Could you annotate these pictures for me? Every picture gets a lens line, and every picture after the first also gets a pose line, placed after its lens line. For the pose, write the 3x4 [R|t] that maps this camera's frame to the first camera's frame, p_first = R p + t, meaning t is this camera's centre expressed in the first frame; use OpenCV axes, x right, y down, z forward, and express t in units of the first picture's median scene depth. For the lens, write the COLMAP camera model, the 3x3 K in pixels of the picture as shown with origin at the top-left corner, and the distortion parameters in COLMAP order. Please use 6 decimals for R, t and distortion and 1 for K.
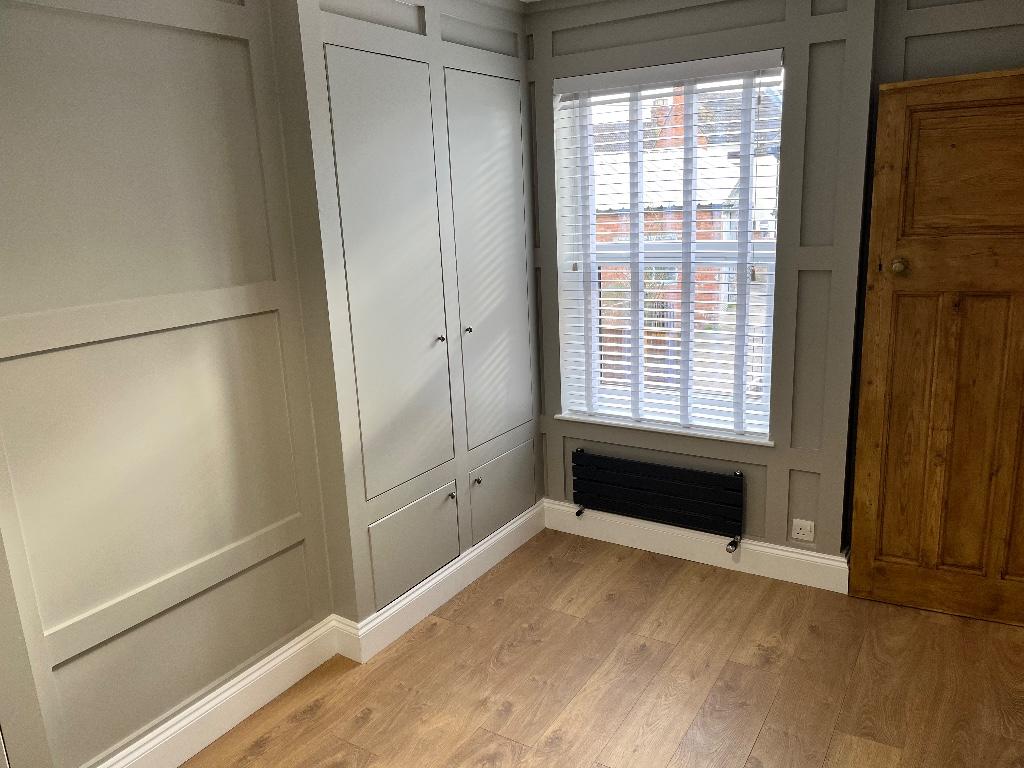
lens RADIAL K [[774.2, 0, 518.1], [0, 774.2, 382.2], [0, 0, 1]] dist [0.080237, -0.101187]
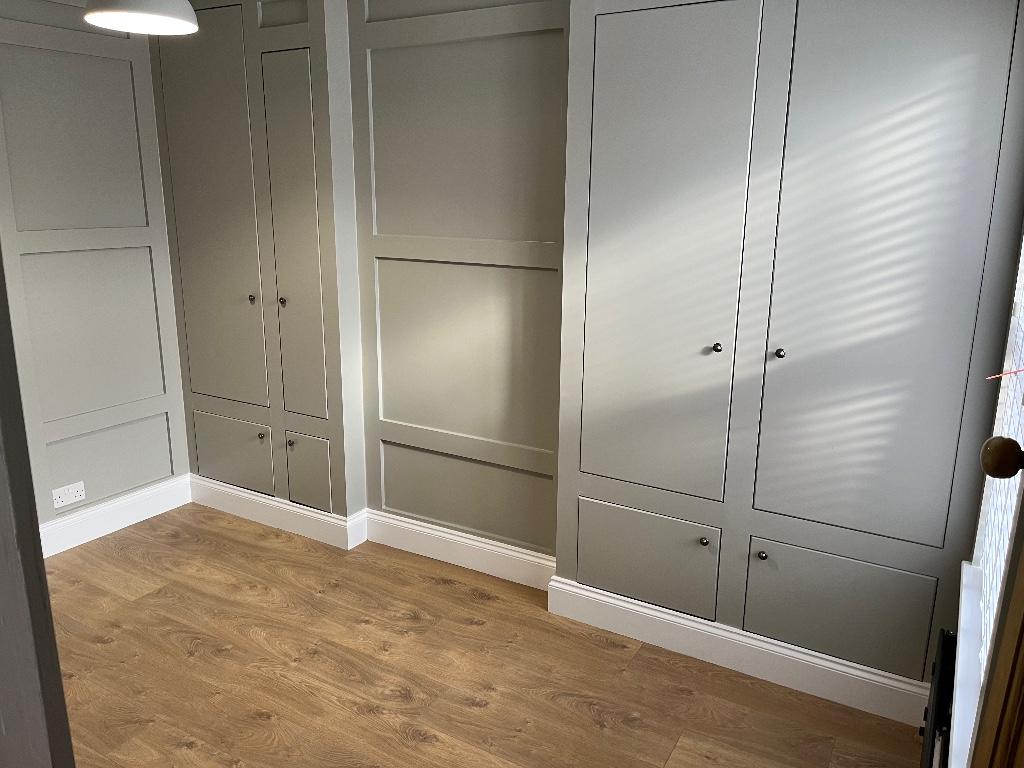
lens RADIAL K [[774.2, 0, 518.1], [0, 774.2, 382.2], [0, 0, 1]] dist [0.080237, -0.101187]
pose [[0.027167, 0.276970, -0.960494, 0.690831], [-0.241390, 0.934231, 0.262569, -0.188907], [0.970048, 0.224720, 0.092238, 0.746377]]
